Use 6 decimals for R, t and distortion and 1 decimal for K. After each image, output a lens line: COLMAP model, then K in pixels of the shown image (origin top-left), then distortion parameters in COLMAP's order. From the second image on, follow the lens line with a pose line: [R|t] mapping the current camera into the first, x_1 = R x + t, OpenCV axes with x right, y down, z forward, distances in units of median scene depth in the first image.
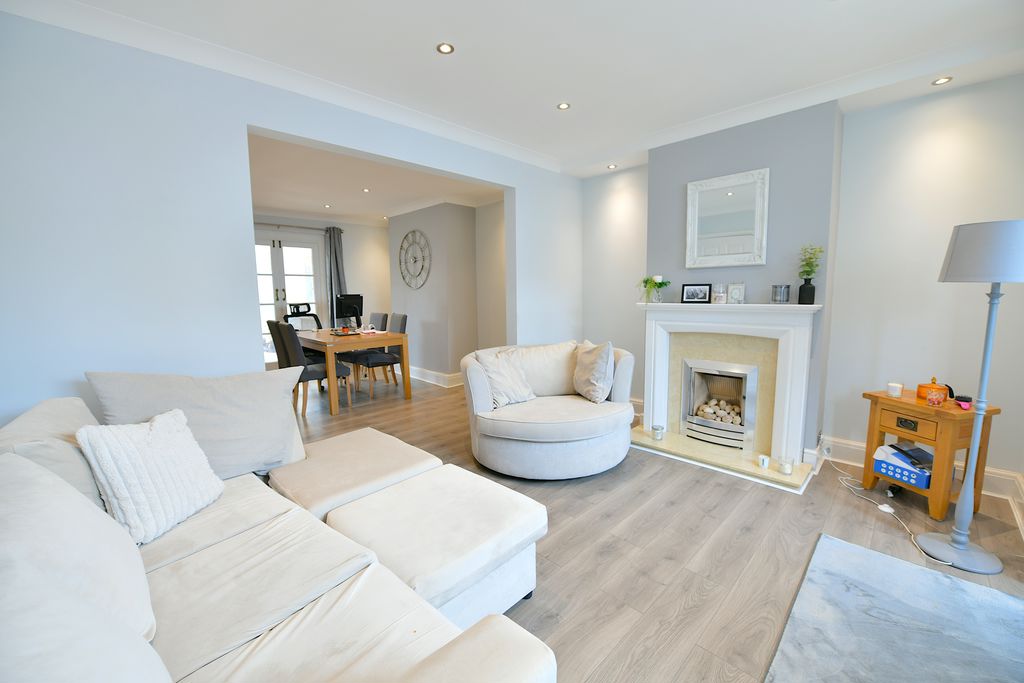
lens RADIAL K [[407.4, 0, 514.2], [0, 407.4, 335.4], [0, 0, 1]] dist [-0.019261, -0.000515]
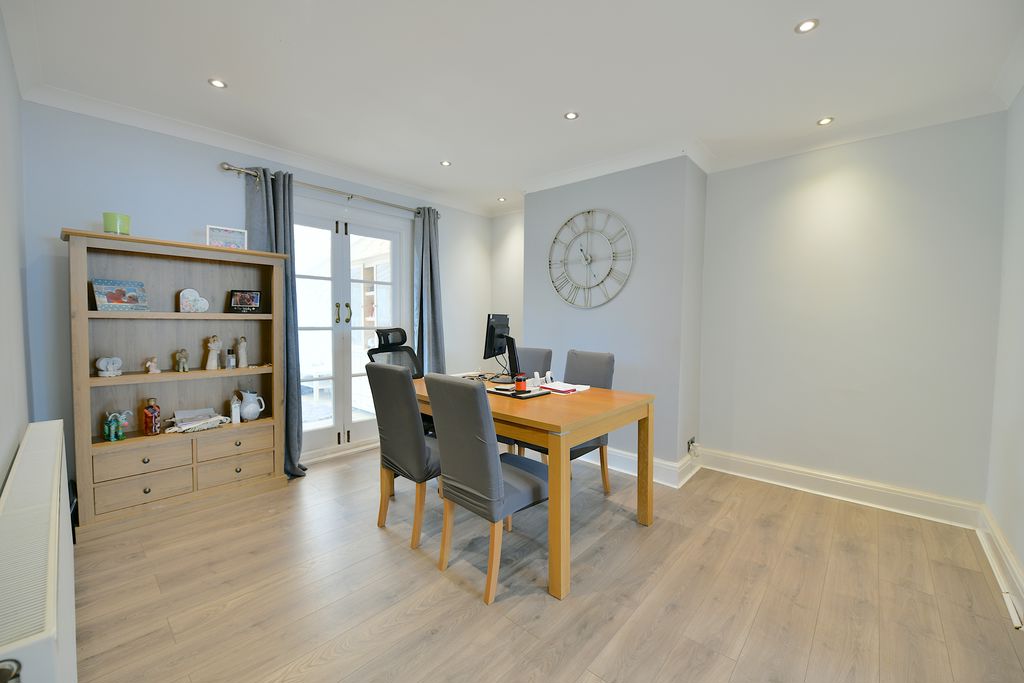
lens RADIAL K [[407.4, 0, 512.4], [0, 407.4, 341.4], [0, 0, 1]] dist [-0.019261, -0.000515]
pose [[0.998570, 0.020308, 0.049450, -0.382046], [-0.017844, 0.998601, -0.049779, -0.035848], [-0.050392, 0.048826, 0.997535, 0.421478]]
